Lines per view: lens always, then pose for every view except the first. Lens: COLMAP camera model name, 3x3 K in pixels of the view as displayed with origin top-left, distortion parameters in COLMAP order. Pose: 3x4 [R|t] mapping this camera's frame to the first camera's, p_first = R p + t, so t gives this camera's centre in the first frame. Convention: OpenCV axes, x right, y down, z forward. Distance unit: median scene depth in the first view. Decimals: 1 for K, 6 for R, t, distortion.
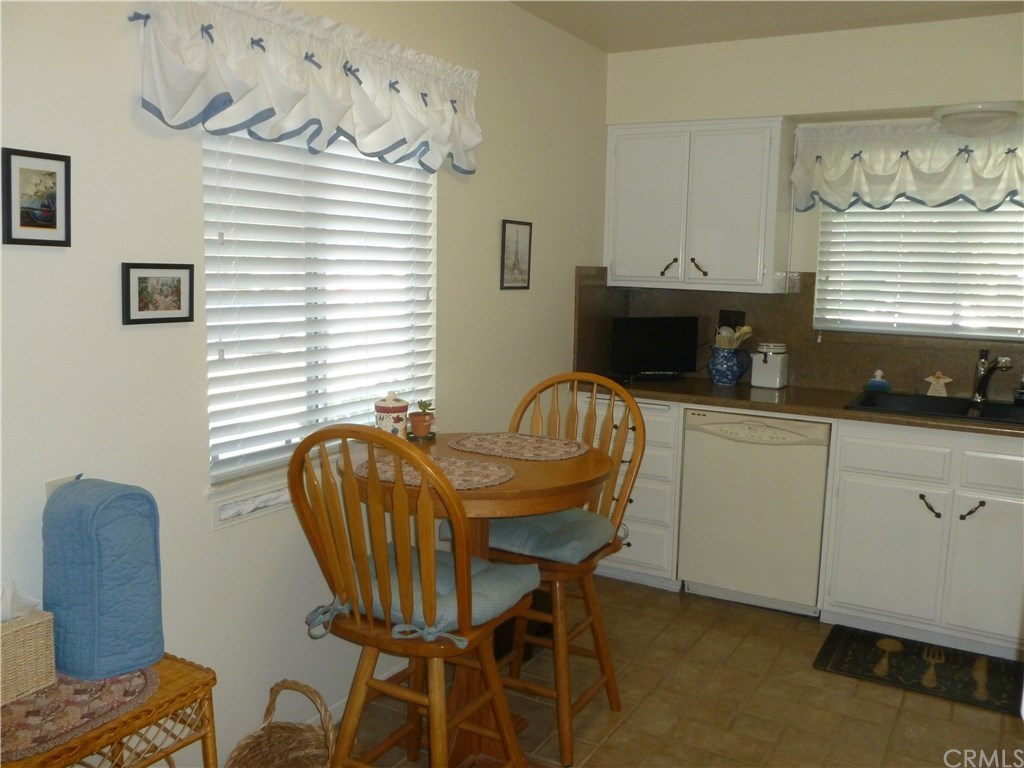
lens RADIAL K [[876.5, 0, 506.5], [0, 876.5, 384.6], [0, 0, 1]] dist [-0.042072, 0.022949]
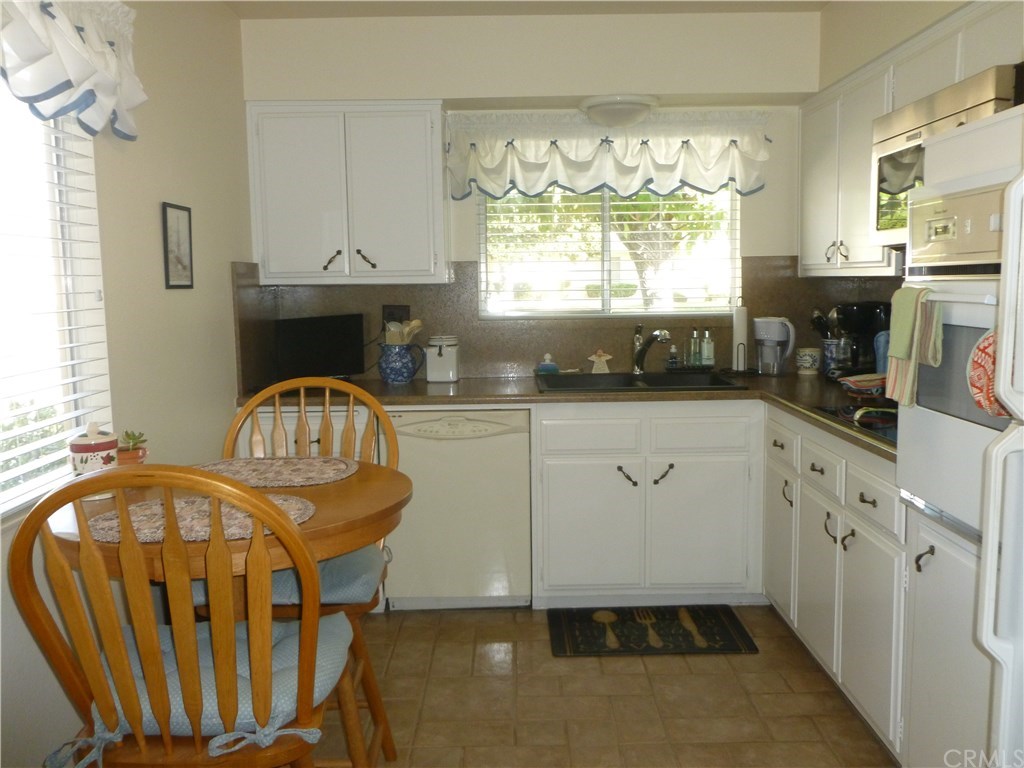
lens RADIAL K [[876.5, 0, 510.1], [0, 876.5, 382.6], [0, 0, 1]] dist [-0.042072, 0.022949]
pose [[0.859100, -0.094590, 0.502991, -0.141164], [0.103359, 0.994589, 0.010502, 0.002009], [-0.501263, 0.042967, 0.864228, 0.142829]]
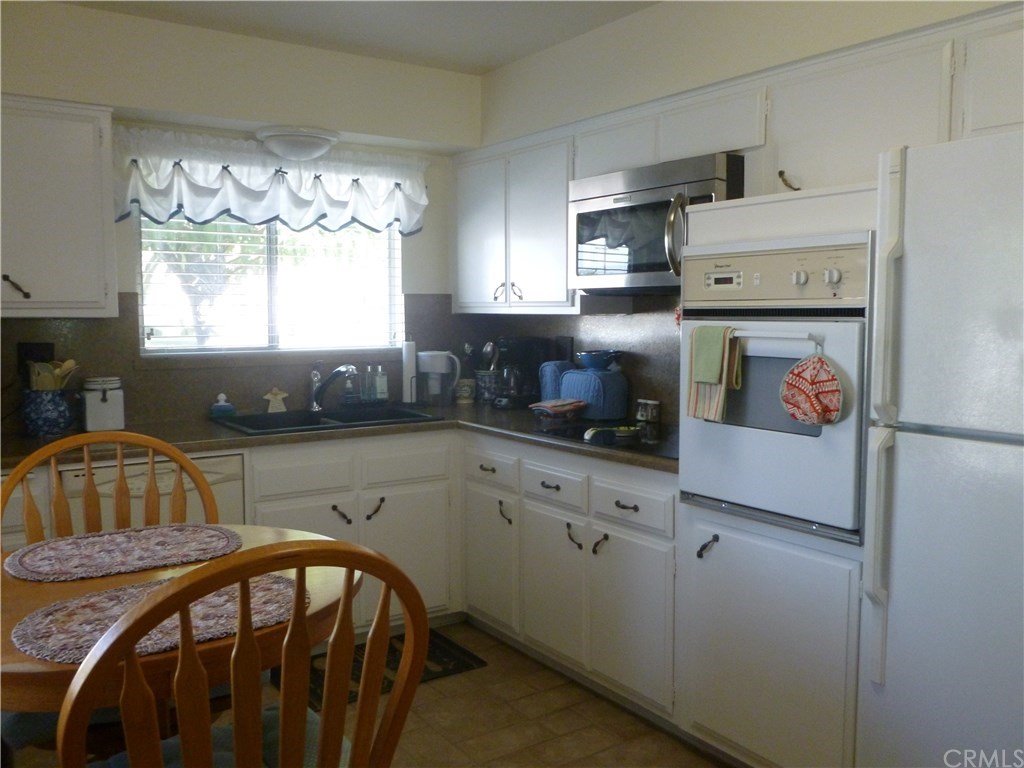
lens RADIAL K [[876.5, 0, 508.0], [0, 876.5, 386.3], [0, 0, 1]] dist [-0.042072, 0.022949]
pose [[0.412223, -0.101633, 0.905396, -0.323790], [0.132830, 0.989845, 0.050635, -0.033947], [-0.901348, 0.099390, 0.421537, 0.343429]]
